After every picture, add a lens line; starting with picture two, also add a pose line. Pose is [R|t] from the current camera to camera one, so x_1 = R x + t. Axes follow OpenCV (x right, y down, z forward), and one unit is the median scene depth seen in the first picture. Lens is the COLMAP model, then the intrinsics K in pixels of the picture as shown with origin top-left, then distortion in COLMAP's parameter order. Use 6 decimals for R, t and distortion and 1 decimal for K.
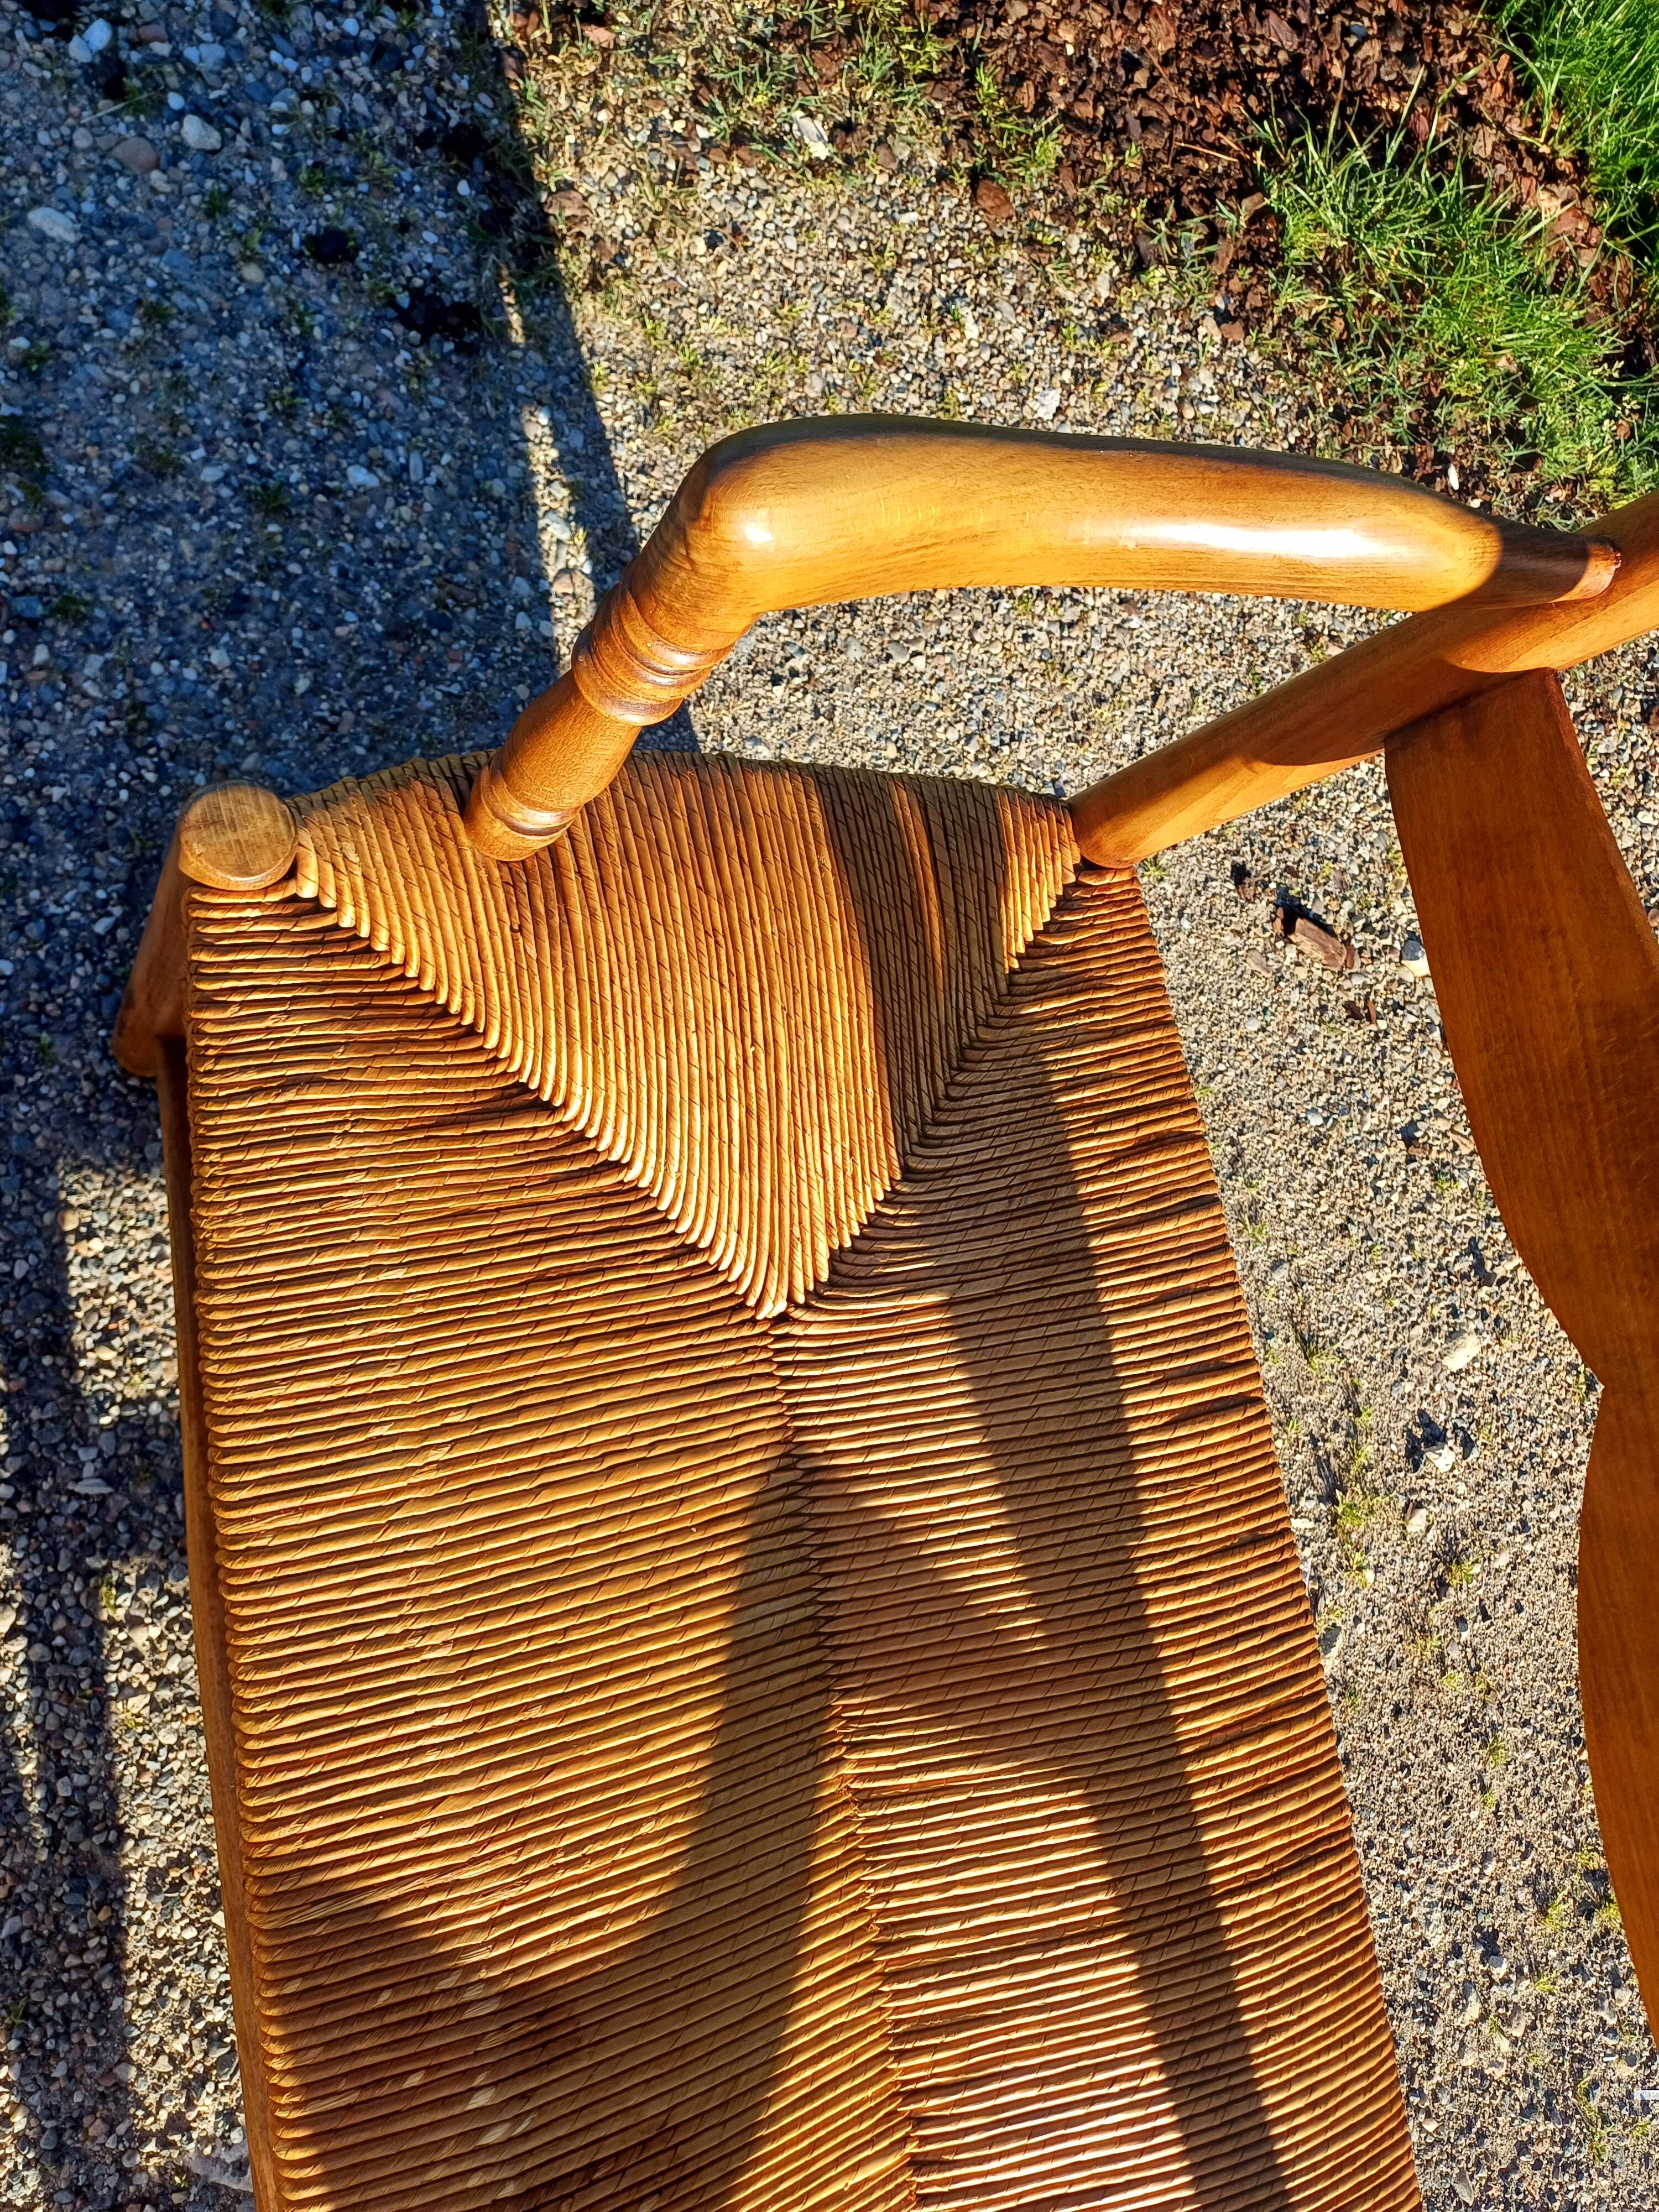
lens RADIAL K [[1632.6, 0, 846.9], [0, 1632.6, 1111.7], [0, 0, 1]] dist [0.063290, -0.055892]
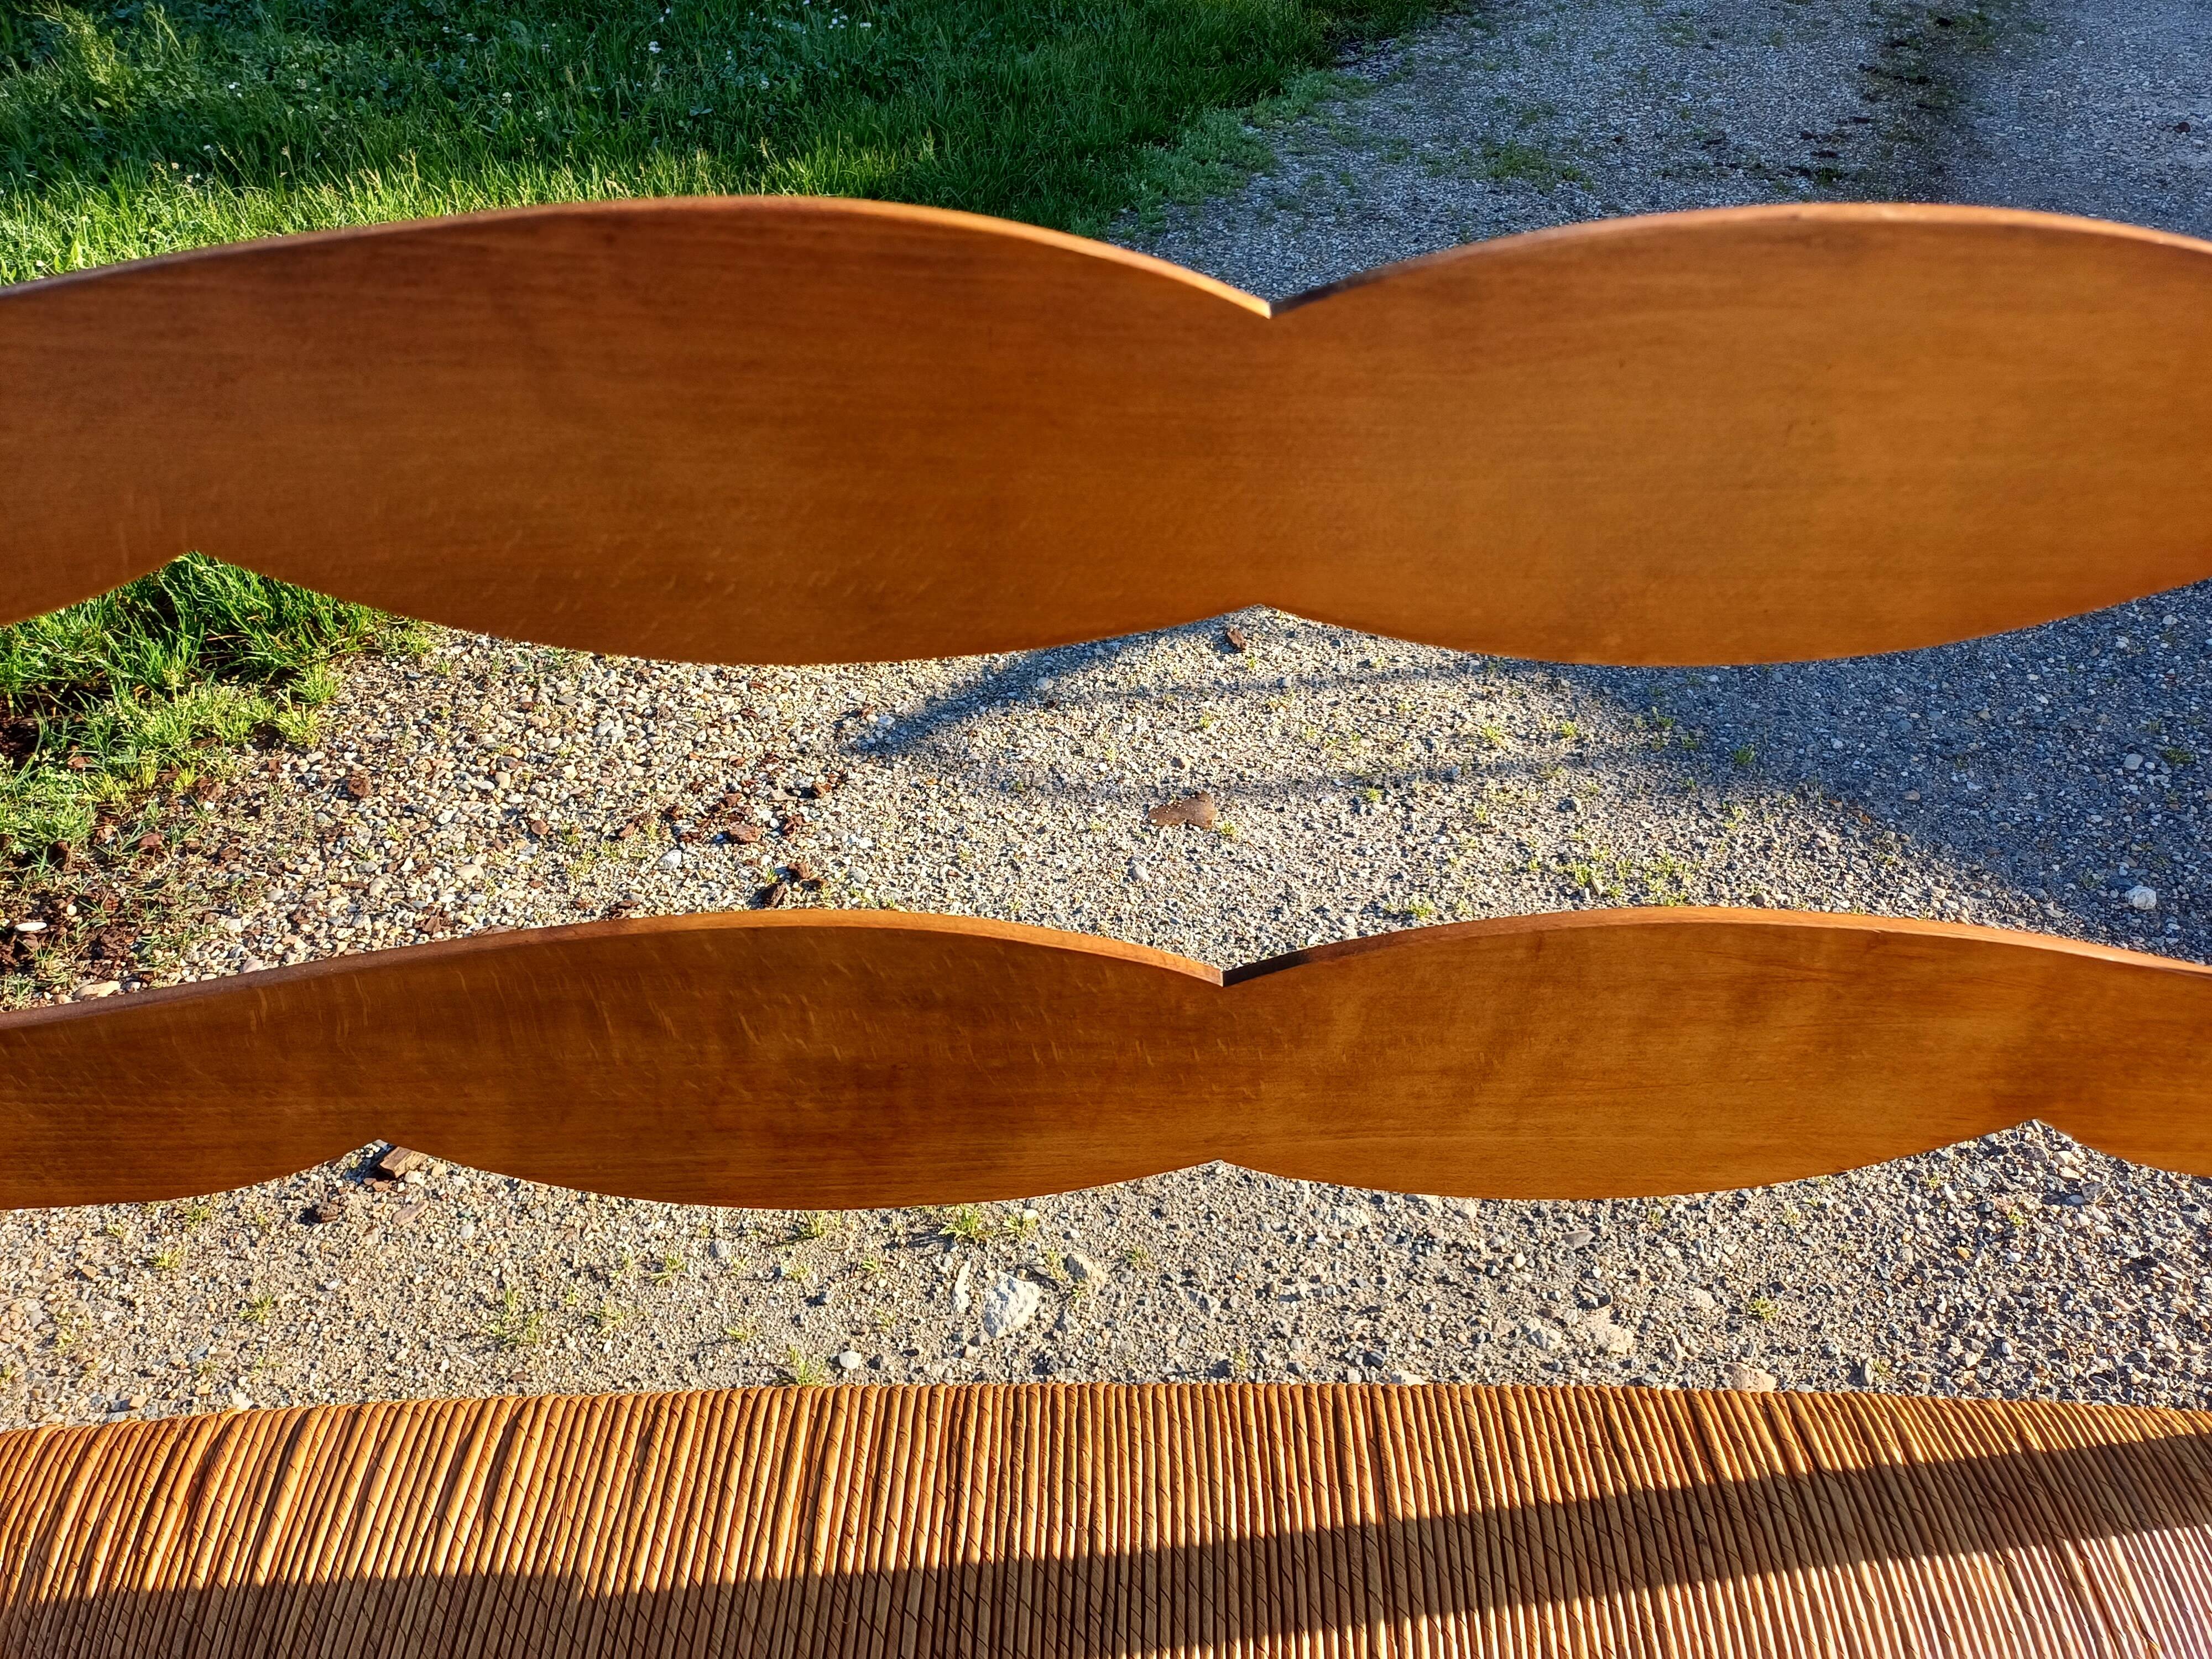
lens RADIAL K [[1632.6, 0, 1129.8], [0, 1632.6, 824.1], [0, 0, 1]] dist [0.063290, -0.055892]
pose [[0.149434, -0.899119, 0.411407, 0.132064], [0.979698, 0.190876, 0.061303, 0.249081], [-0.133646, 0.393893, 0.909388, -0.044604]]
